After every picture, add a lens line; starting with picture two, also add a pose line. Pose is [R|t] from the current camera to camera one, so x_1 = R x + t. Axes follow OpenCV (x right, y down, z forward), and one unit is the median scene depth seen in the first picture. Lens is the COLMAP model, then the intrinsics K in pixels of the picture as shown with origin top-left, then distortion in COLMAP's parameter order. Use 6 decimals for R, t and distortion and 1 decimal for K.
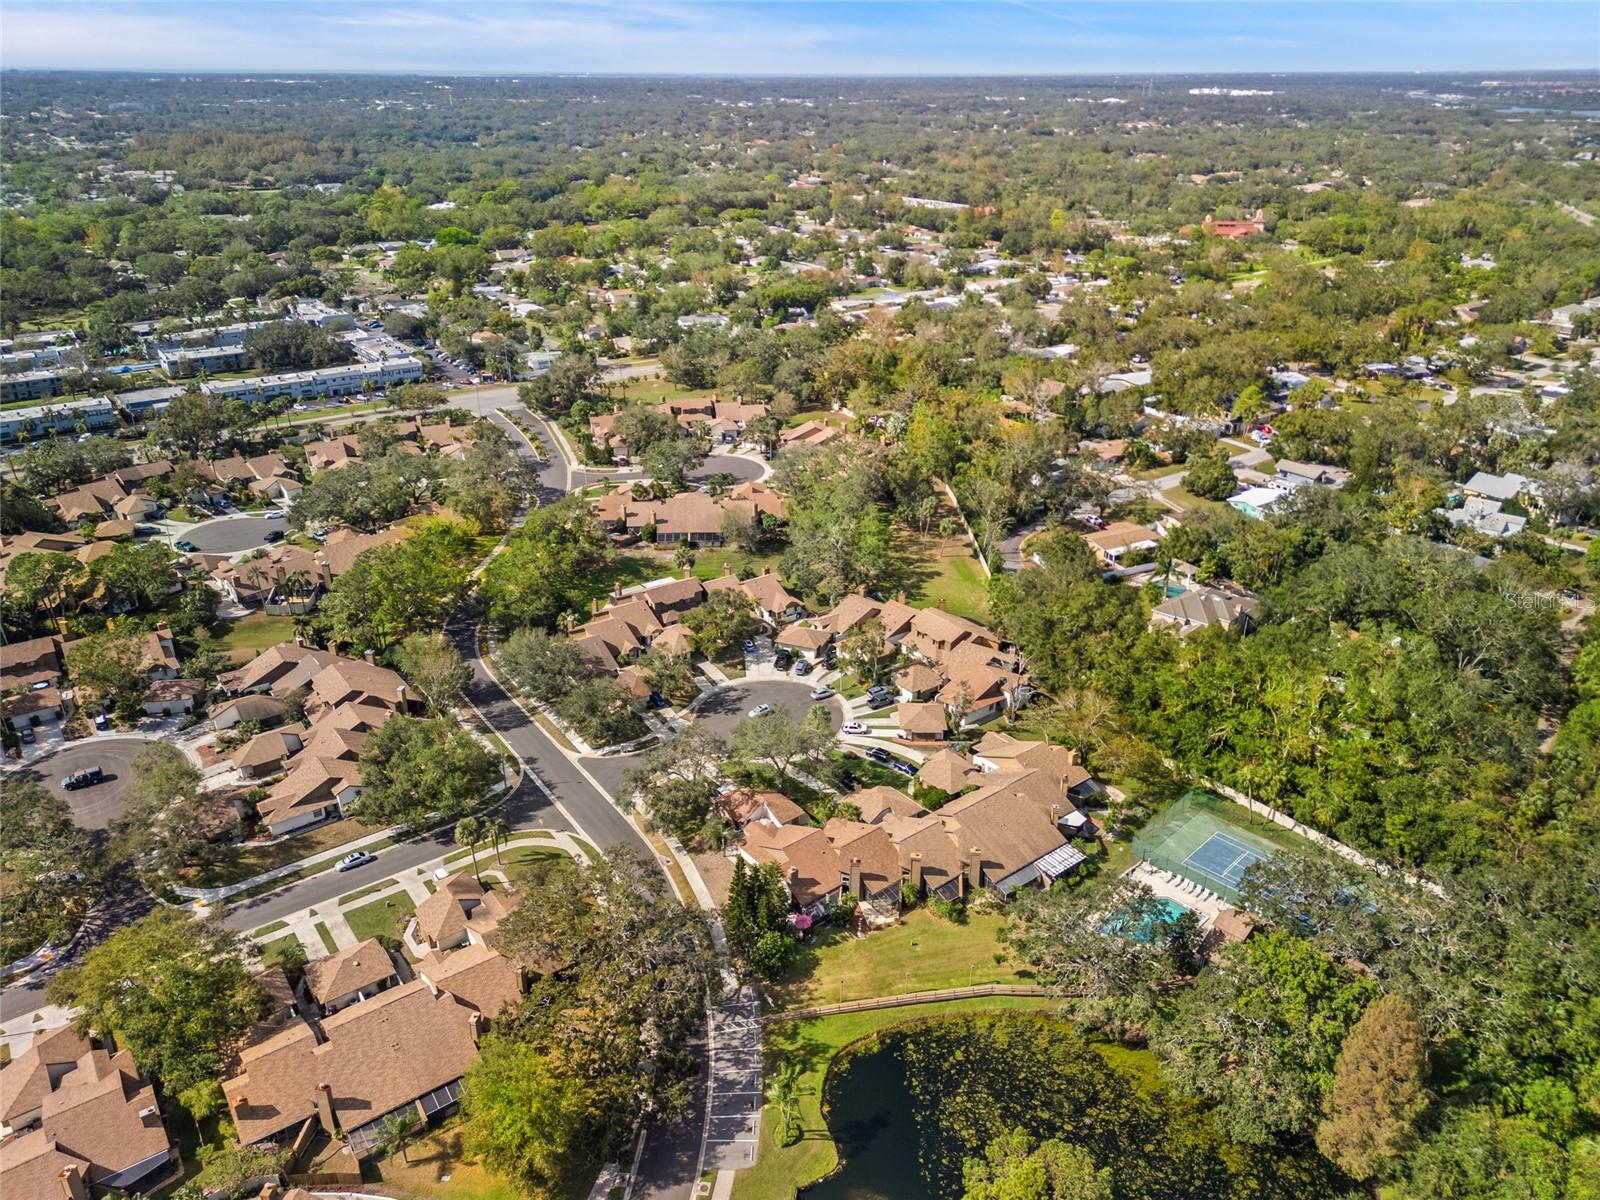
lens RADIAL K [[1141.9, 0, 810.8], [0, 1141.9, 606.1], [0, 0, 1]] dist [0.092457, -0.089853]
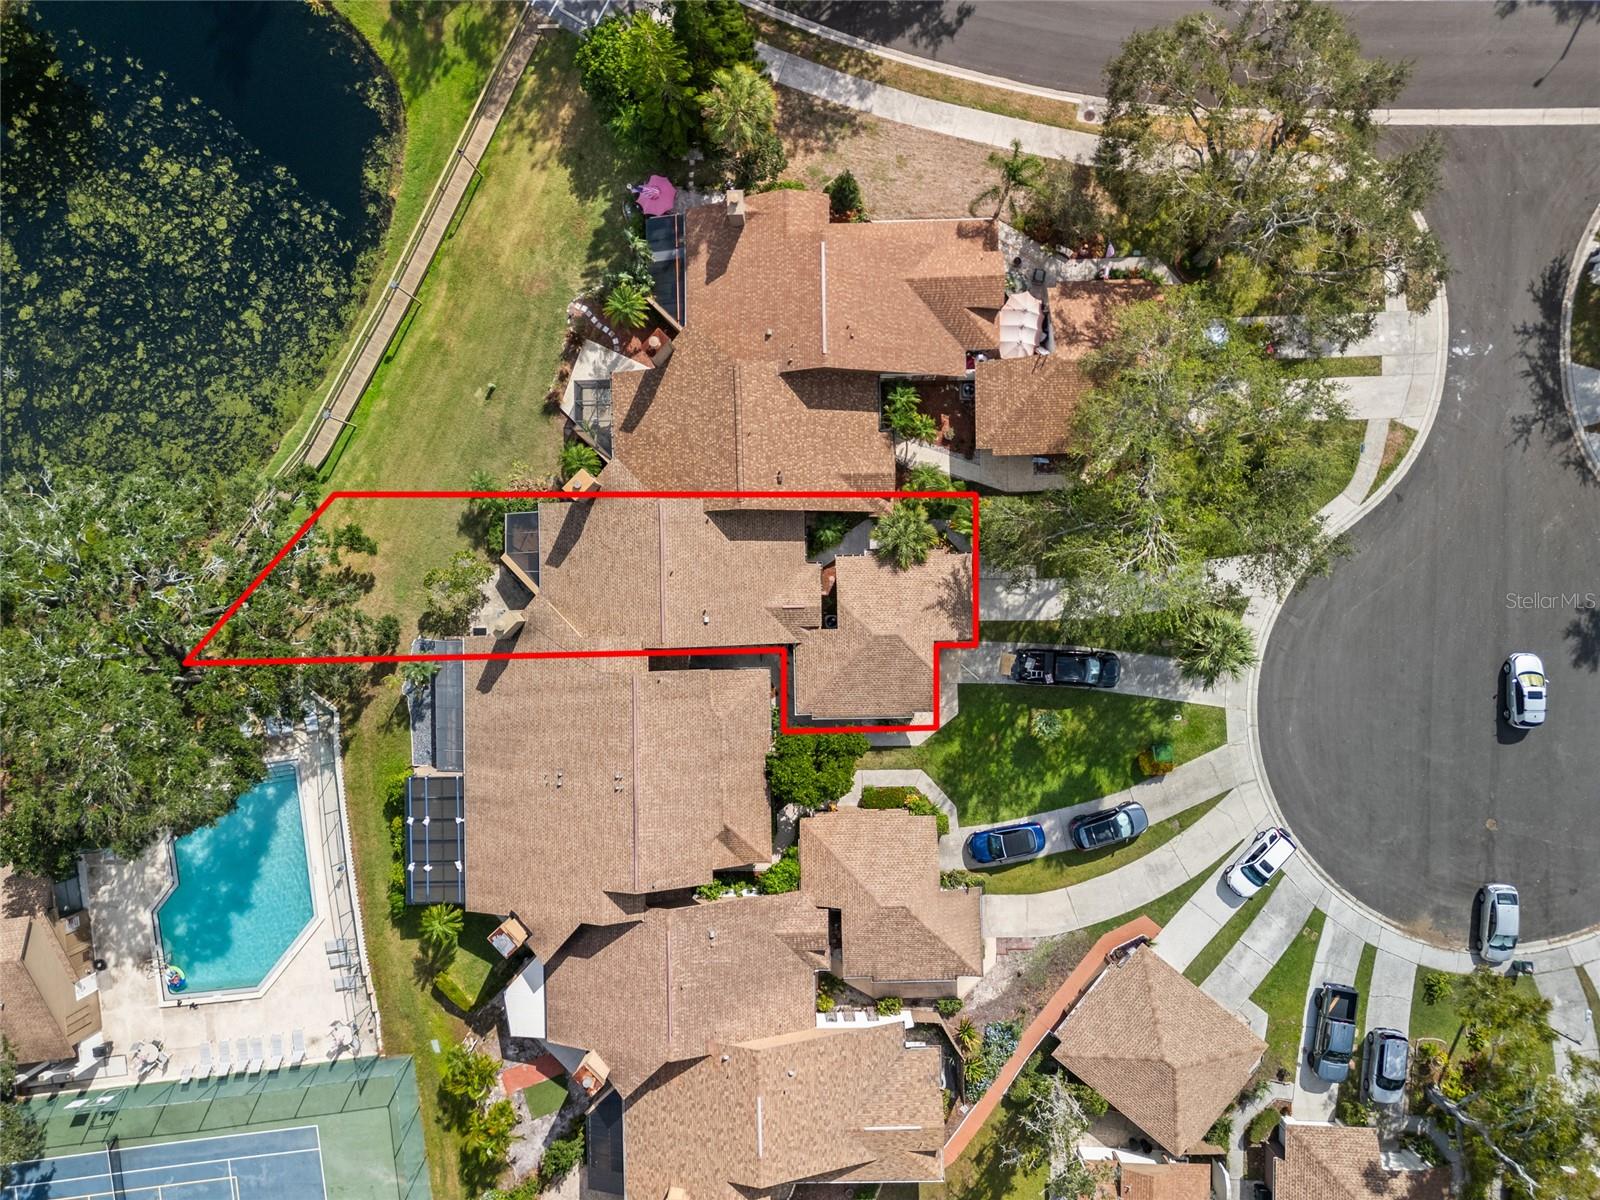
lens RADIAL K [[1141.9, 0, 810.8], [0, 1141.9, 606.1], [0, 0, 1]] dist [0.092457, -0.089853]
pose [[-0.619050, 0.785249, -0.012683, 0.063435], [-0.315305, -0.233714, 0.919761, -0.136935], [0.719277, 0.573377, 0.392274, 0.724560]]
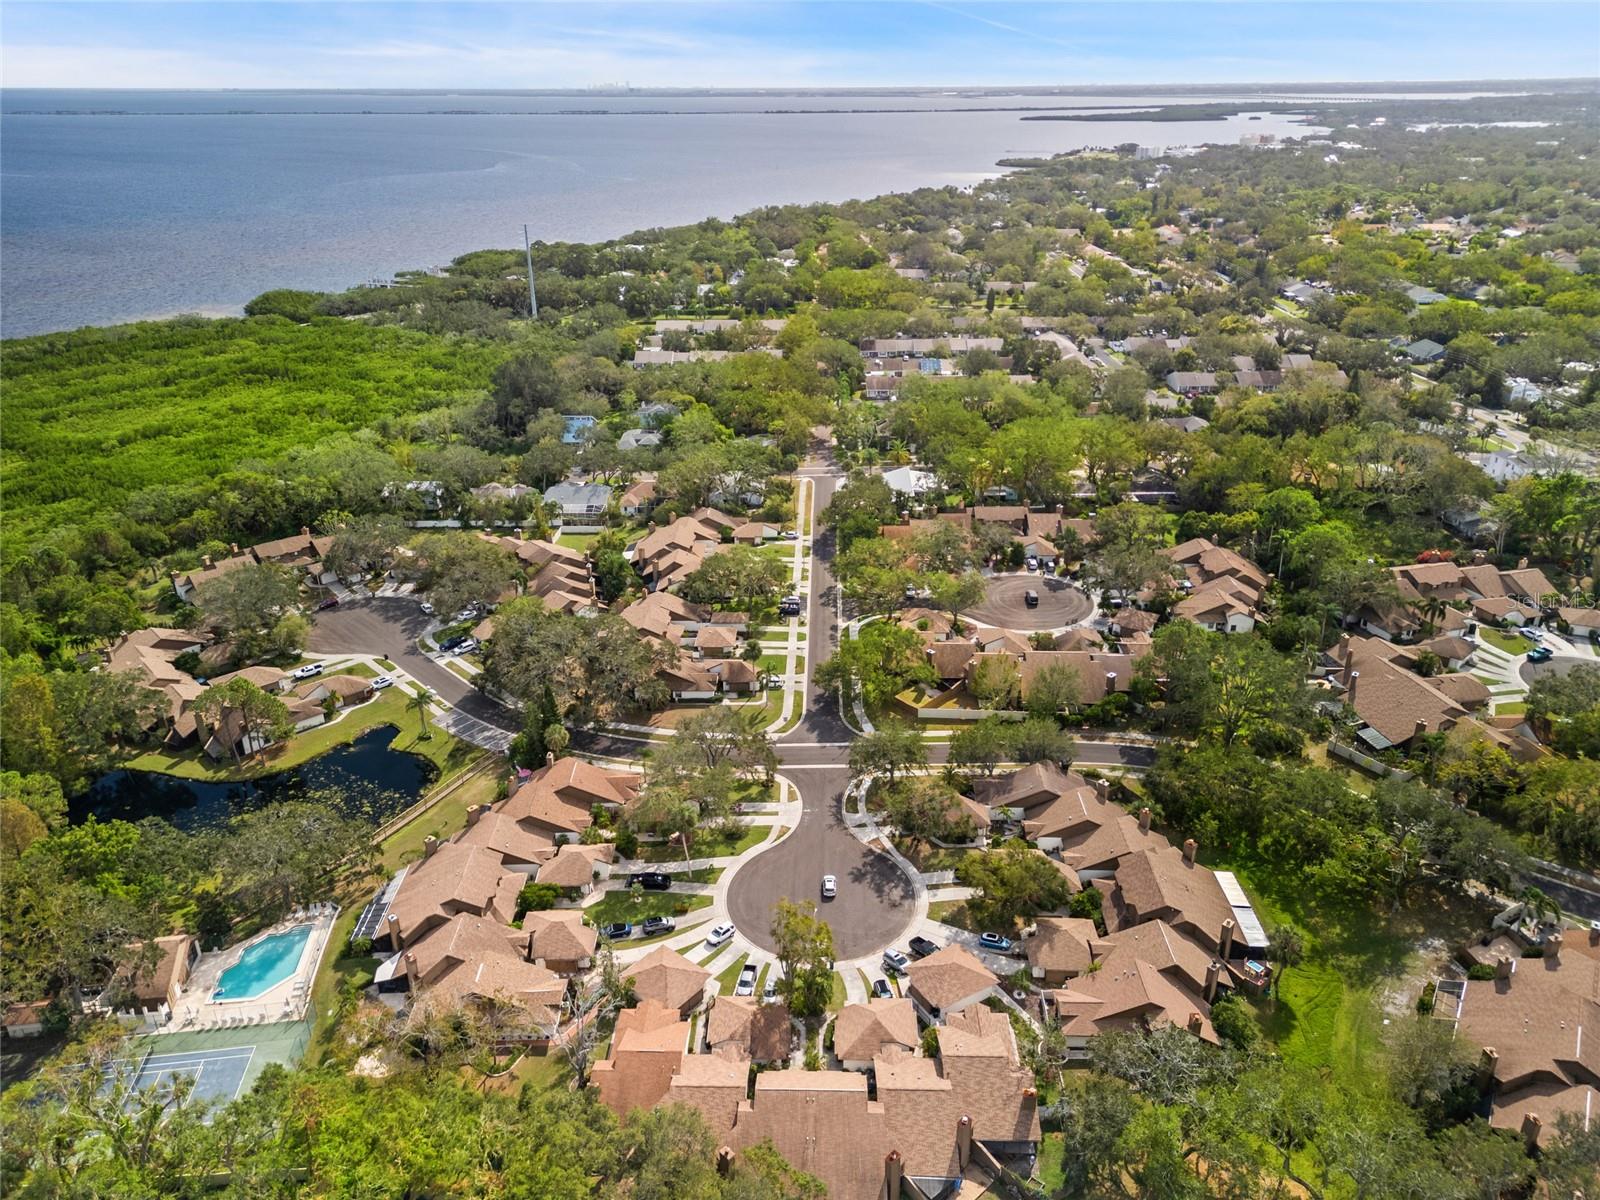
lens RADIAL K [[1141.9, 0, 810.8], [0, 1141.9, 606.1], [0, 0, 1]] dist [0.092457, -0.089853]
pose [[-0.609380, 0.317780, -0.726410, 0.483209], [-0.330398, 0.731060, 0.596983, -0.524013], [0.720759, 0.603794, -0.340499, 1.153237]]
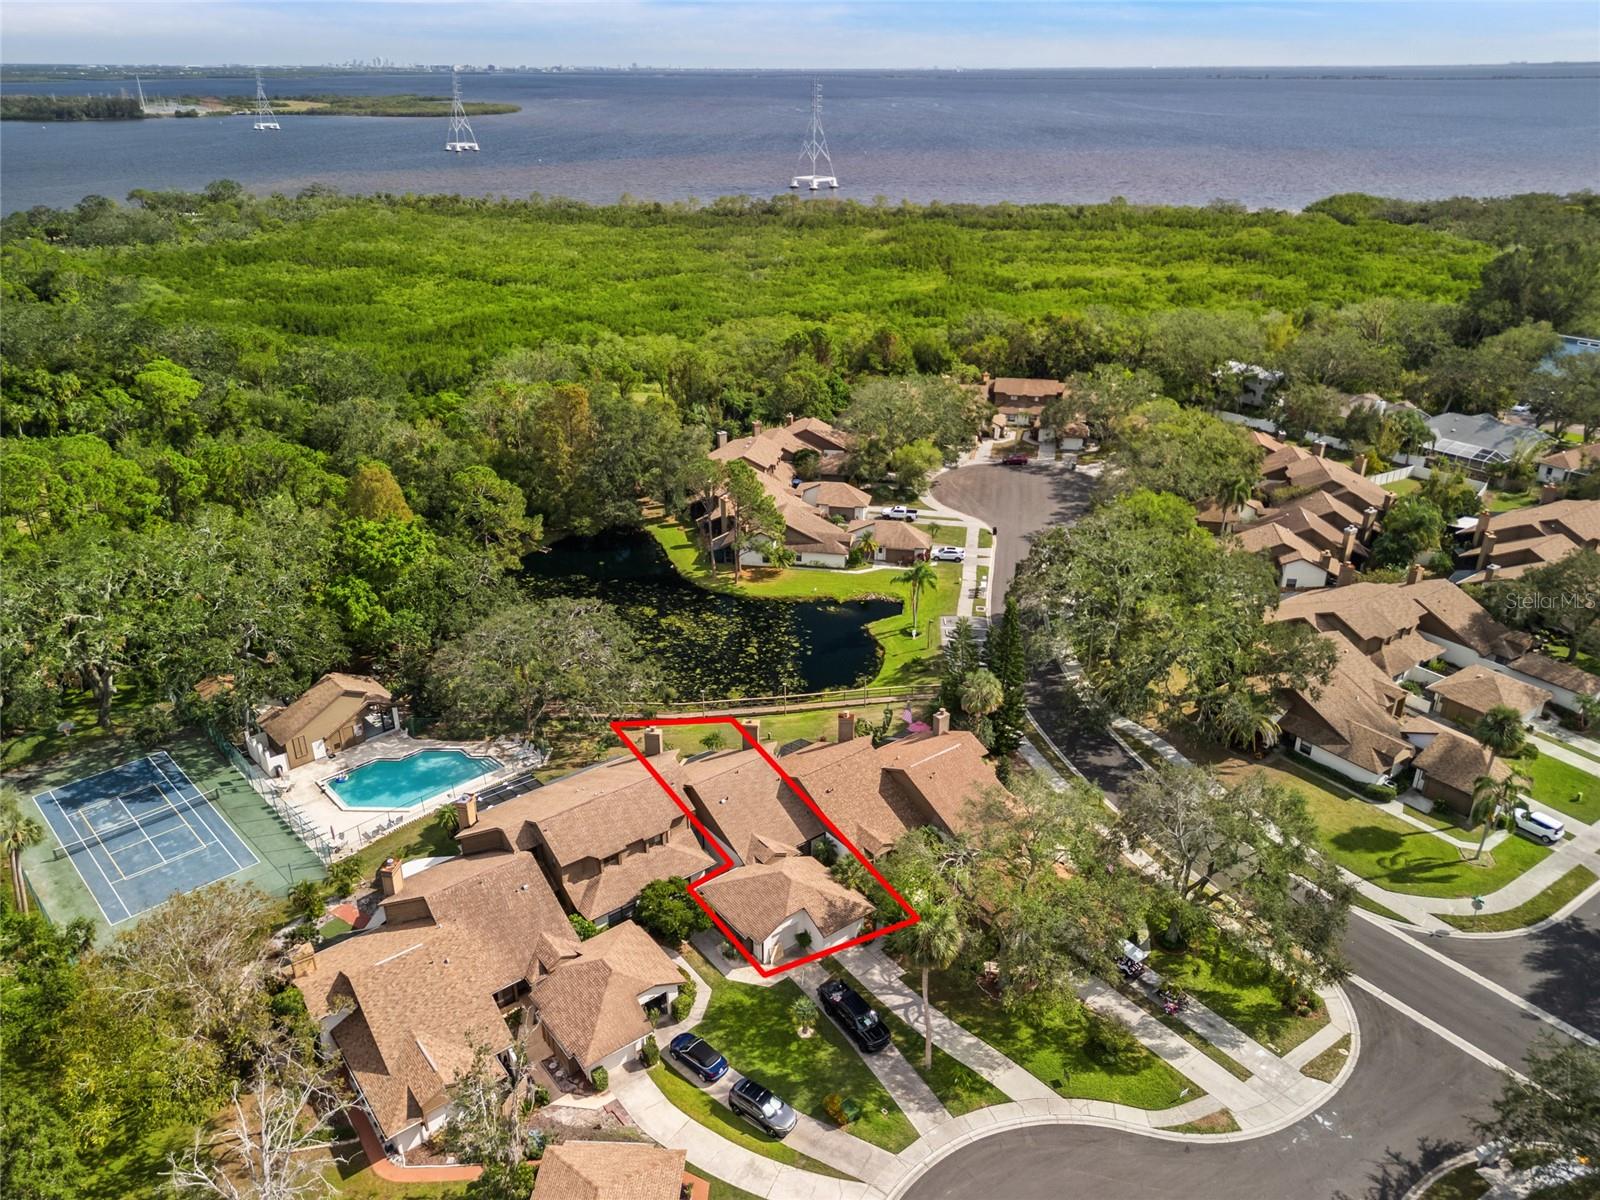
lens RADIAL K [[1141.9, 0, 810.8], [0, 1141.9, 606.1], [0, 0, 1]] dist [0.092457, -0.089853]
pose [[-0.999480, -0.027969, 0.016069, 0.040174], [-0.006163, 0.654580, 0.755967, -0.237334], [-0.031662, 0.755475, -0.654412, 1.060242]]
